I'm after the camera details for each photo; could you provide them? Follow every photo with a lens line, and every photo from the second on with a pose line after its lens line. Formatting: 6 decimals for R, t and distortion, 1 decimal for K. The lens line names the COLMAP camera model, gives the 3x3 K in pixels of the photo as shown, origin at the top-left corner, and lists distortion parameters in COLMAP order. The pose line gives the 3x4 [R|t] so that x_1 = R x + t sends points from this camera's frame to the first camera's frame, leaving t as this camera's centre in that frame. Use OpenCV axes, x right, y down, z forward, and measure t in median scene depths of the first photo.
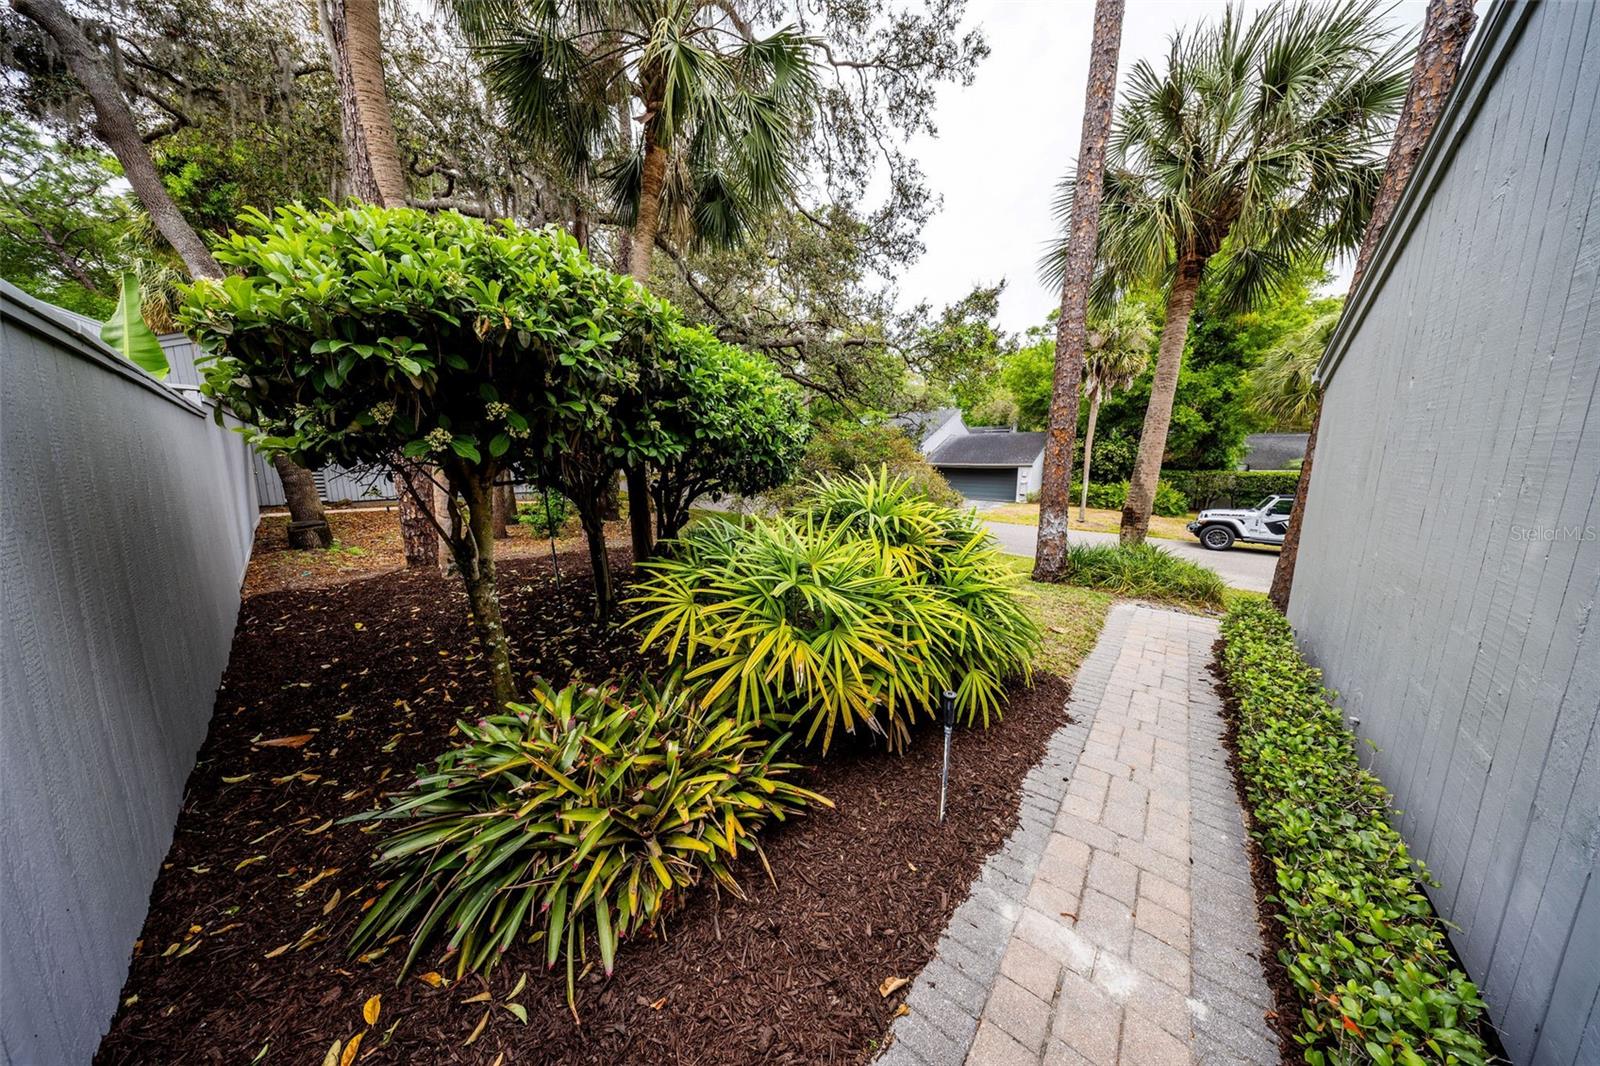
lens RADIAL K [[456.4, 0, 804.5], [0, 456.4, 530.3], [0, 0, 1]] dist [0.000647, -0.000006]
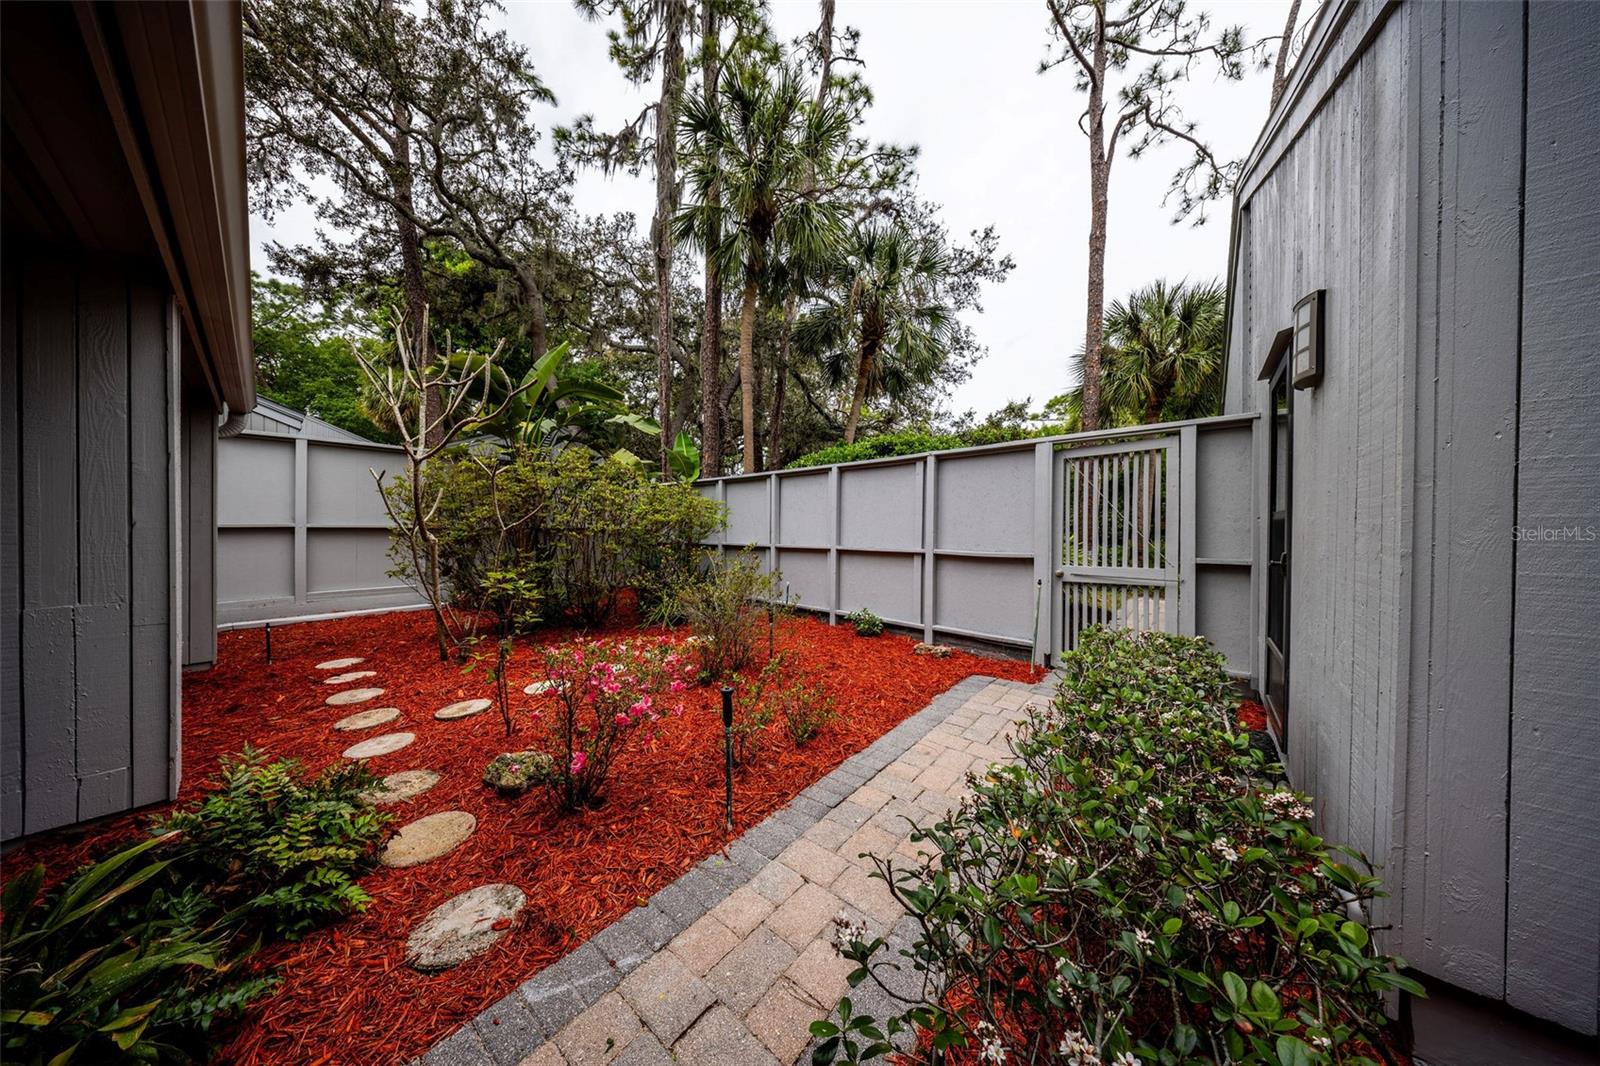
lens RADIAL K [[456.4, 0, 804.5], [0, 456.4, 530.3], [0, 0, 1]] dist [0.000647, -0.000006]
pose [[0.999943, 0.006362, -0.008531, -0.293456], [-0.007610, 0.987840, -0.155287, 0.104653], [0.007440, 0.155343, 0.987833, -0.409429]]
